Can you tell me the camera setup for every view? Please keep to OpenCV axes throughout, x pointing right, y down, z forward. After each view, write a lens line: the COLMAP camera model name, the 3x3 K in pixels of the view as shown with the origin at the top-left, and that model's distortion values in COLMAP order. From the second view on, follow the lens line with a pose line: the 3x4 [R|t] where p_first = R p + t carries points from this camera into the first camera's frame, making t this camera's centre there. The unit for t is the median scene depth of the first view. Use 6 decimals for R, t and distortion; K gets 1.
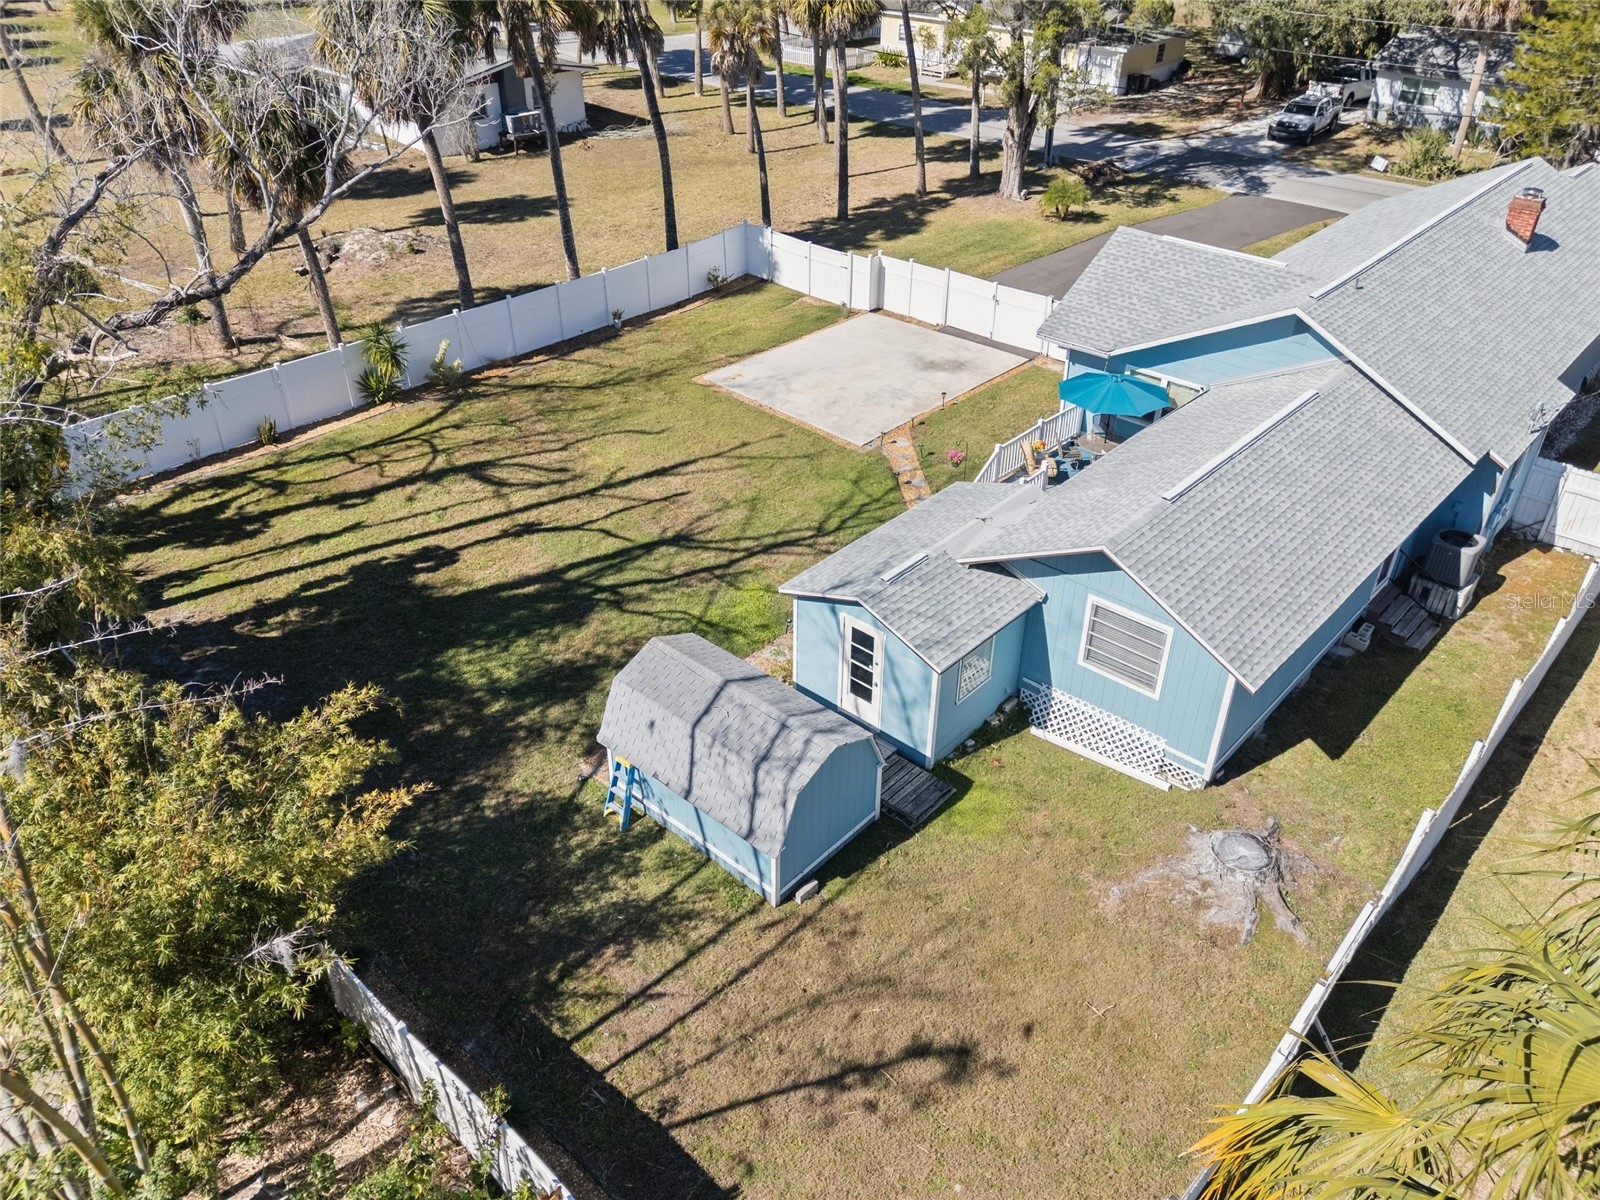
lens RADIAL K [[1169.1, 0, 799.4], [0, 1169.1, 592.9], [0, 0, 1]] dist [0.033560, -0.002197]
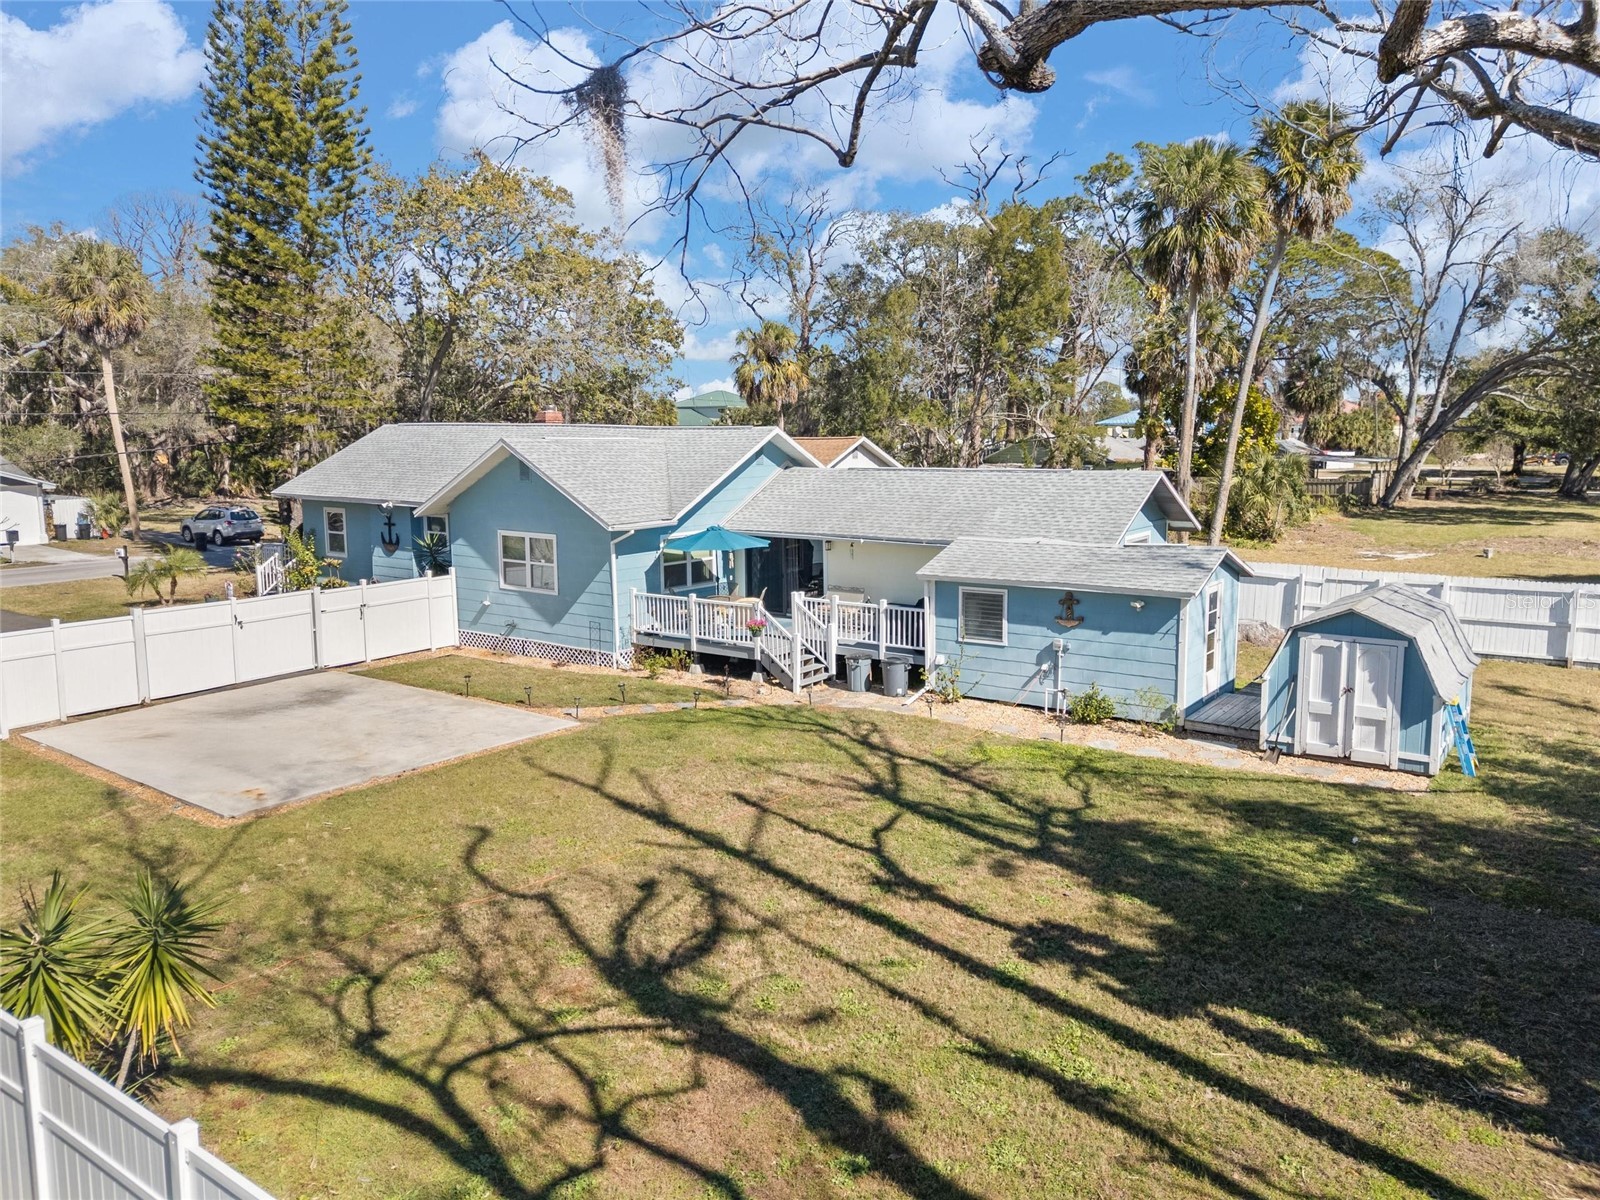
lens RADIAL K [[1188.6, 0, 800.0], [0, 1188.6, 600.0], [0, 0, 1]] dist [0.026597, -0.000422]
pose [[-0.112298, -0.150966, 0.982140, -0.730435], [0.554694, 0.810534, 0.188012, -0.280482], [-0.824441, 0.565900, -0.007282, 0.993137]]
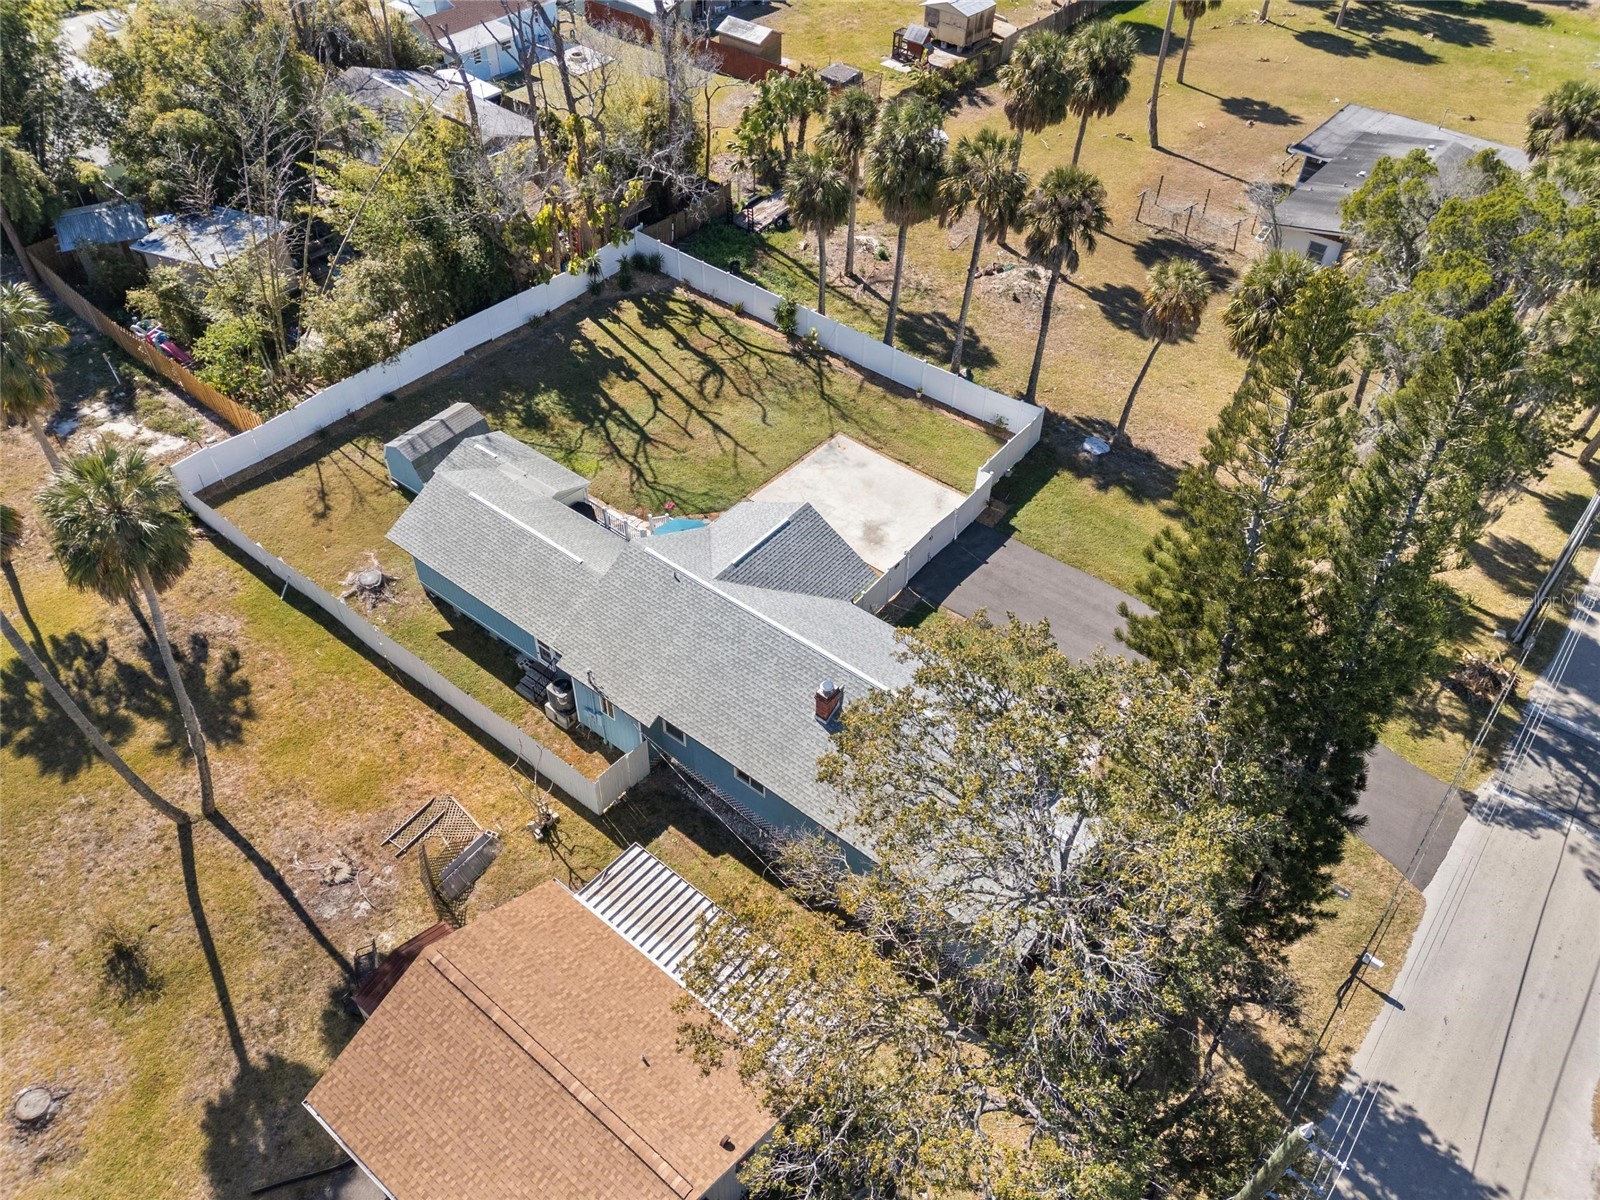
lens RADIAL K [[1150.9, 0, 800.0], [0, 1150.9, 600.0], [0, 0, 1]] dist [0.051643, -0.005628]
pose [[0.068373, 0.699937, -0.710924, 1.539889], [-0.567353, 0.613426, 0.549381, -1.135347], [0.820632, 0.365782, 0.439053, 0.452283]]
